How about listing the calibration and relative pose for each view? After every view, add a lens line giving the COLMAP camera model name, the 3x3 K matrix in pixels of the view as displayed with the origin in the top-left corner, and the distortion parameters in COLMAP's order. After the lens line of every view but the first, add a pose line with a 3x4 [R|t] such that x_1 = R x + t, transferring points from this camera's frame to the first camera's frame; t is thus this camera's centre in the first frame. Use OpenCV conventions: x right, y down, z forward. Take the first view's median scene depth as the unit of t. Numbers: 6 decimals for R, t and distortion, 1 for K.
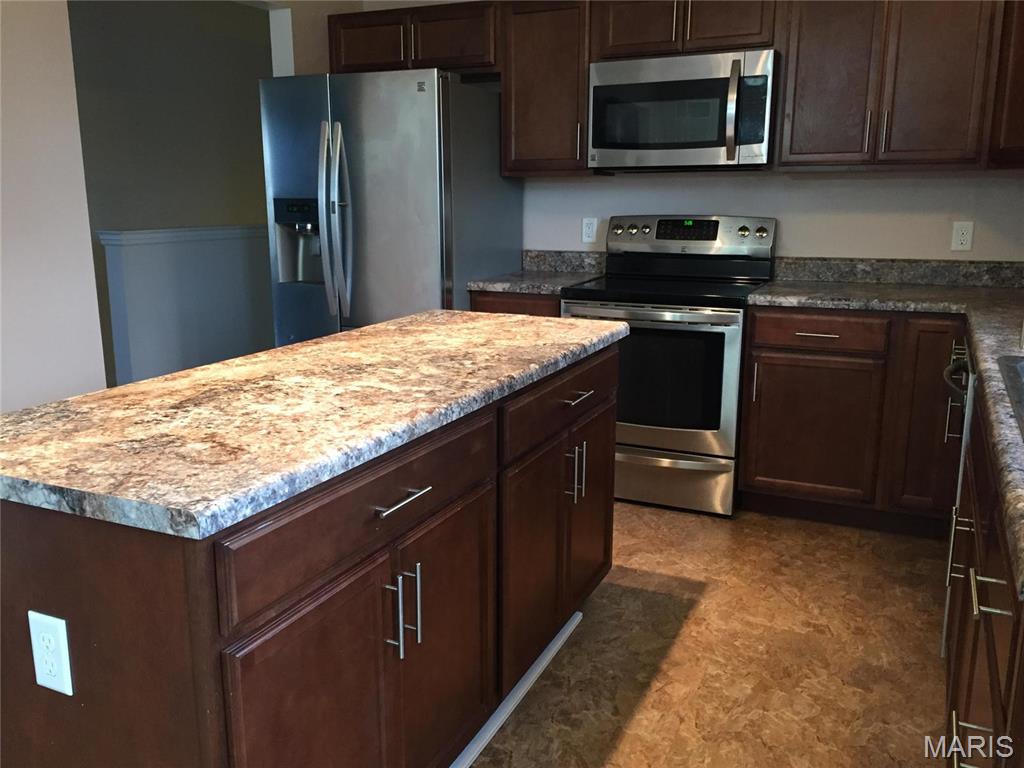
lens RADIAL K [[864.9, 0, 514.2], [0, 864.9, 381.7], [0, 0, 1]] dist [0.041976, 0.002896]
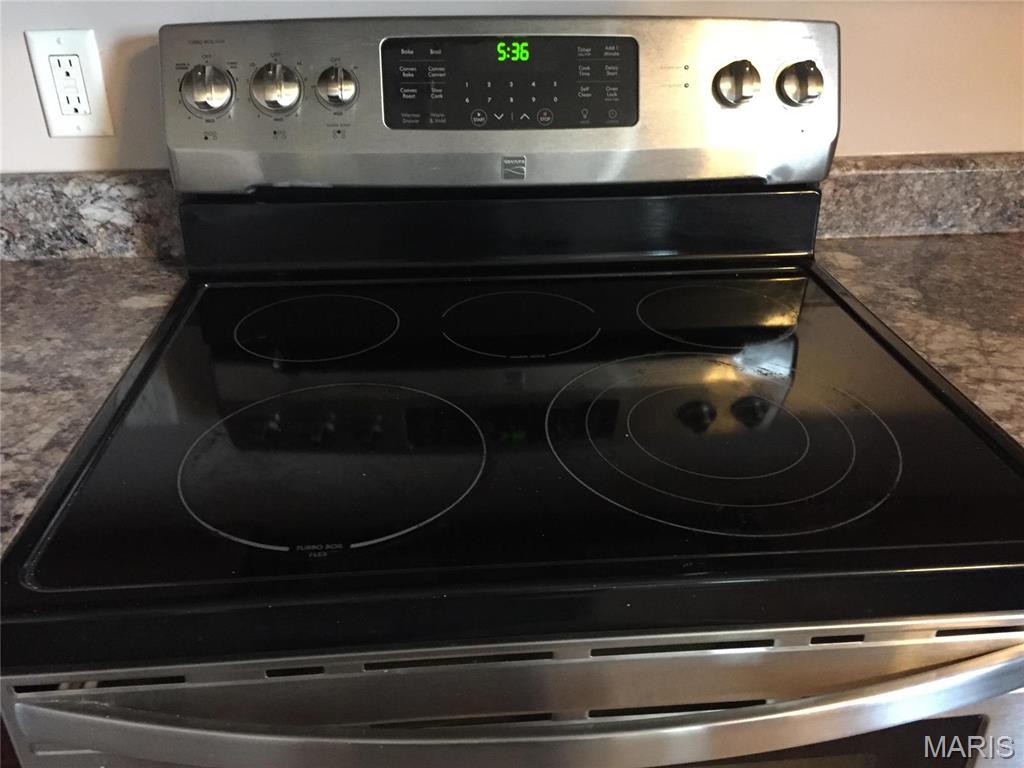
lens RADIAL K [[864.9, 0, 506.7], [0, 864.9, 382.7], [0, 0, 1]] dist [0.041976, 0.002896]
pose [[0.870918, -0.225855, 0.436453, 0.071533], [0.108977, 0.954780, 0.276621, -0.160737], [-0.479193, -0.193351, 0.856148, 0.767888]]
